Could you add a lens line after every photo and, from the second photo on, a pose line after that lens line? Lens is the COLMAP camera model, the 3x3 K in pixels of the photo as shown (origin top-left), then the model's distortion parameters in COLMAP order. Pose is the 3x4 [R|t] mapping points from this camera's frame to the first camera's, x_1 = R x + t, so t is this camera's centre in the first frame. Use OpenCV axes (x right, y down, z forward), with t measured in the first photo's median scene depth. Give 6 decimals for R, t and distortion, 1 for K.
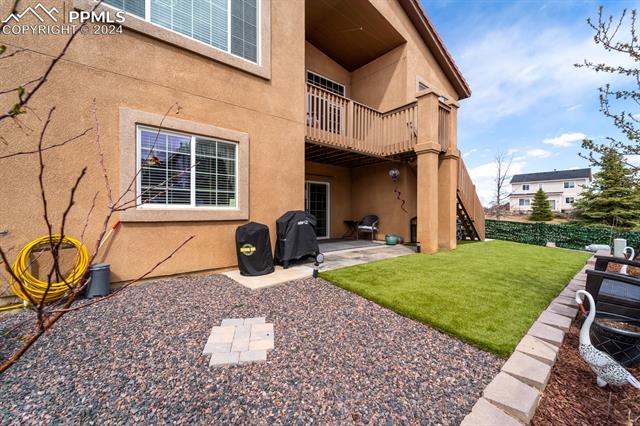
lens RADIAL K [[259.0, 0, 315.2], [0, 259.0, 211.5], [0, 0, 1]] dist [0.003436, -0.001724]
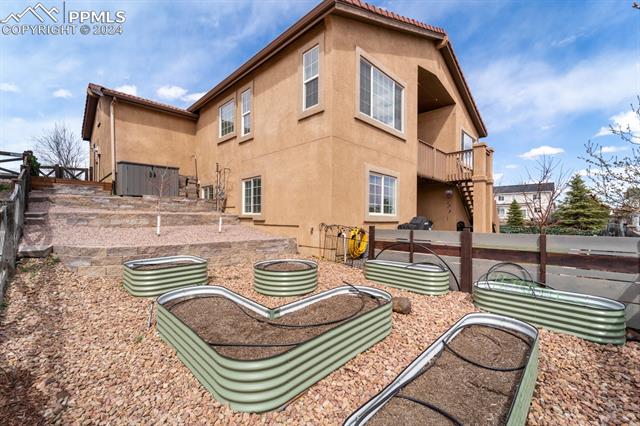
lens RADIAL K [[259.0, 0, 325.0], [0, 259.0, 215.7], [0, 0, 1]] dist [0.003436, -0.001724]
pose [[0.995116, 0.007206, 0.098450, -0.411854], [-0.006076, 0.999912, -0.011782, 0.006674], [-0.098526, 0.011127, 0.995072, -0.305556]]
